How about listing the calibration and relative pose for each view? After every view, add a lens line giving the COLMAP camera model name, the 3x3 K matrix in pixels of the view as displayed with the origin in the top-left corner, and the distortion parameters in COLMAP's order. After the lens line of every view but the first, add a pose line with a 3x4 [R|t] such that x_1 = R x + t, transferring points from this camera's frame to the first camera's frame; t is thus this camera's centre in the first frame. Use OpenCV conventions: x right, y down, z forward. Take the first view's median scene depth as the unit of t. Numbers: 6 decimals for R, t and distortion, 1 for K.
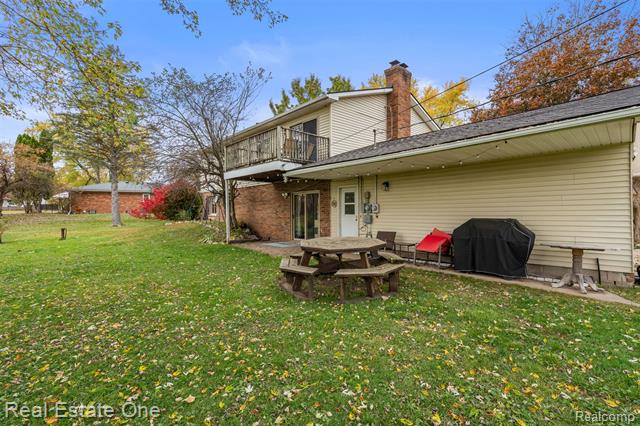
lens RADIAL K [[307.4, 0, 320.0], [0, 307.4, 213.0], [0, 0, 1]] dist [-0.000849, 0.000016]
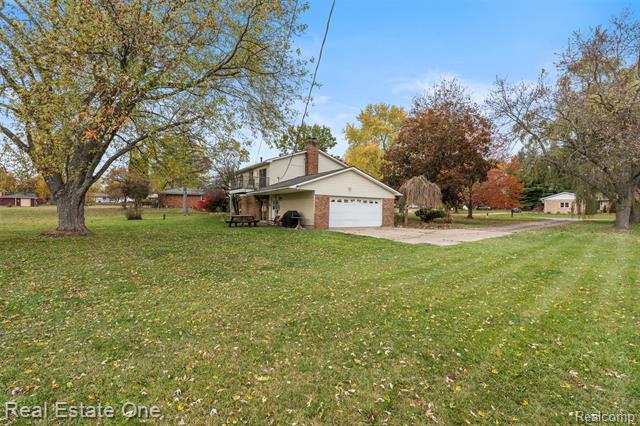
lens RADIAL K [[307.4, 0, 320.0], [0, 307.4, 213.0], [0, 0, 1]] dist [-0.000849, 0.000016]
pose [[0.985793, 0.023323, -0.166340, 0.774690], [-0.023348, 0.999726, 0.001804, 0.017670], [0.166336, 0.002106, 0.986067, -1.208803]]
